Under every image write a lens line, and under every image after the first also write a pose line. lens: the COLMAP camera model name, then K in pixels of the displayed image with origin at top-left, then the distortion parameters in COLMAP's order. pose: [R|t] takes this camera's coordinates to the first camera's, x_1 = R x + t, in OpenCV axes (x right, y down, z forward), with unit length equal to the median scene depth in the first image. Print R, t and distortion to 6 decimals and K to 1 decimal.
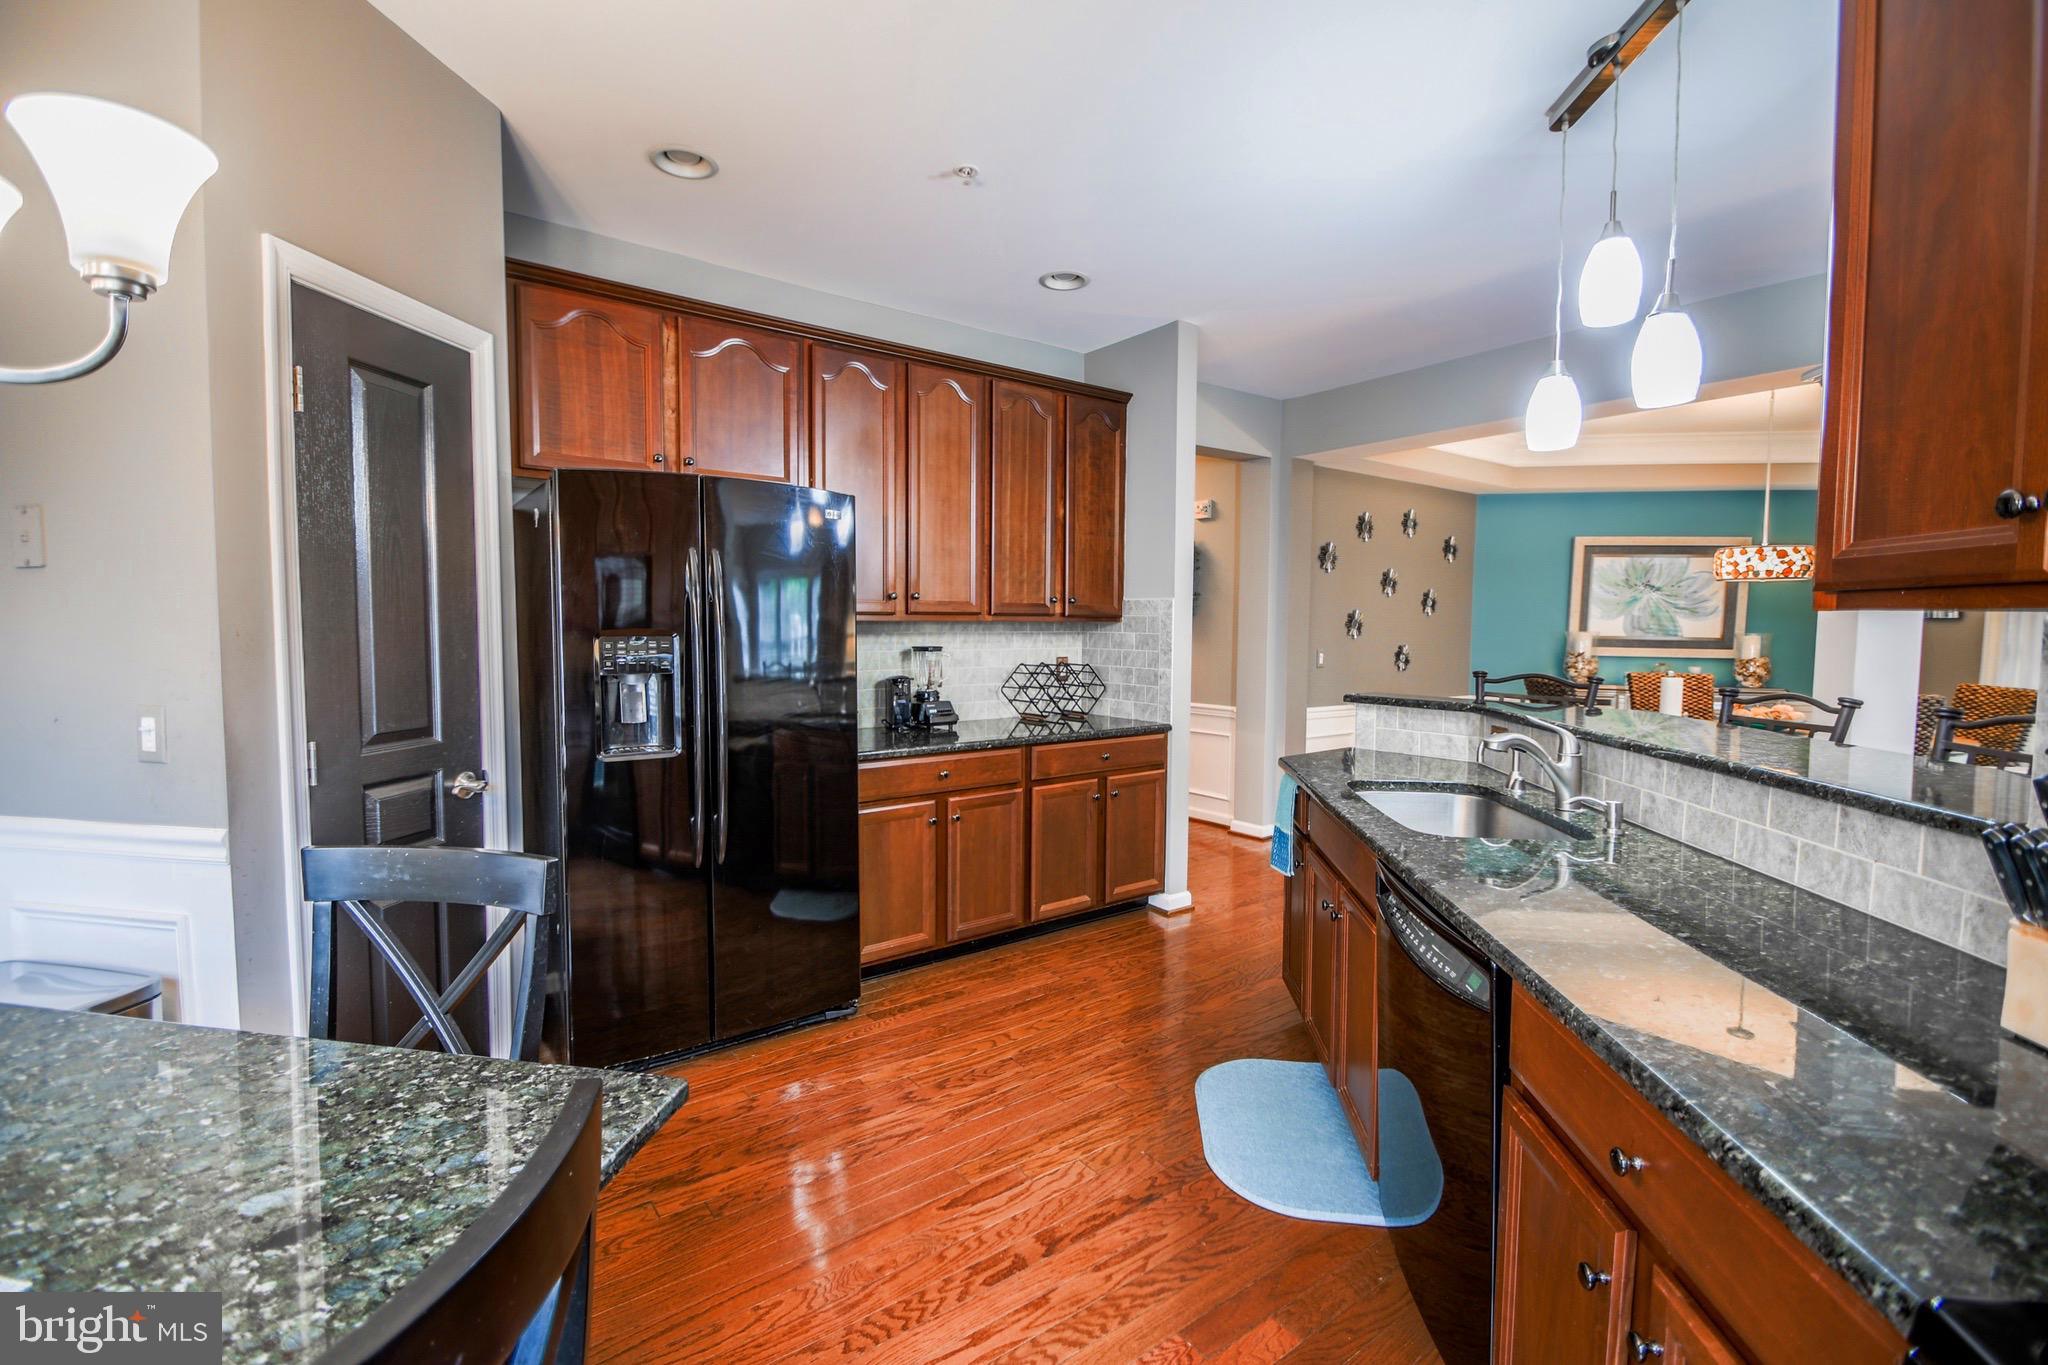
lens RADIAL K [[891.8, 0, 984.4], [0, 891.8, 677.8], [0, 0, 1]] dist [0.000710, -0.009216]
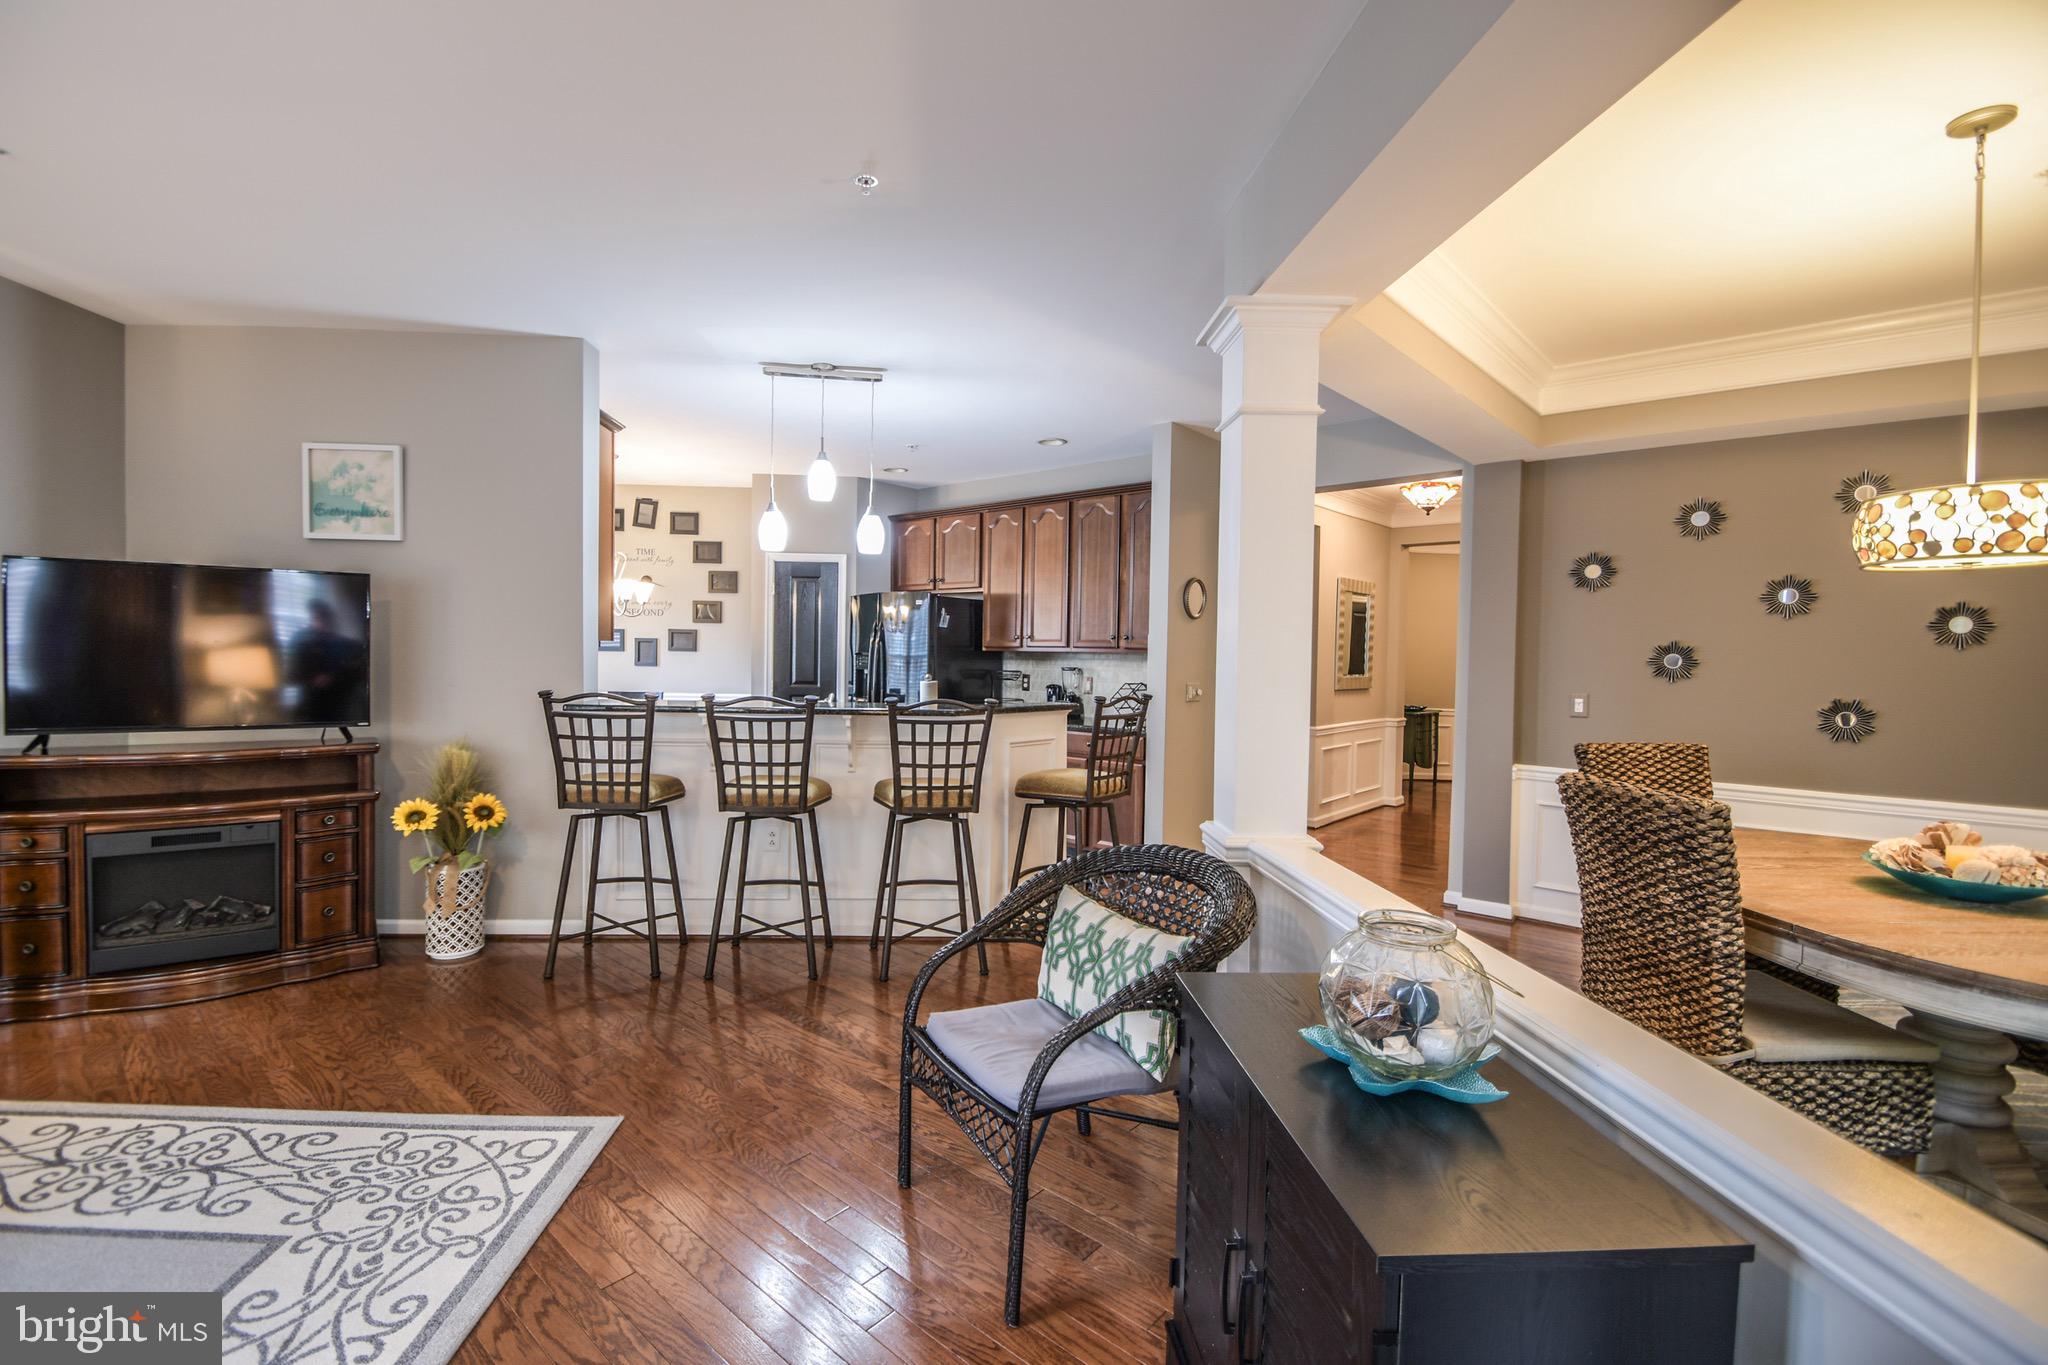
lens RADIAL K [[806.9, 0, 1029.7], [0, 806.9, 738.6], [0, 0, 1]] dist [0.002108, 0.000302]
pose [[0.266629, 0.110543, -0.957439, 1.169035], [-0.065679, 0.993175, 0.096378, -0.027328], [0.961559, 0.037187, 0.272070, 0.419835]]
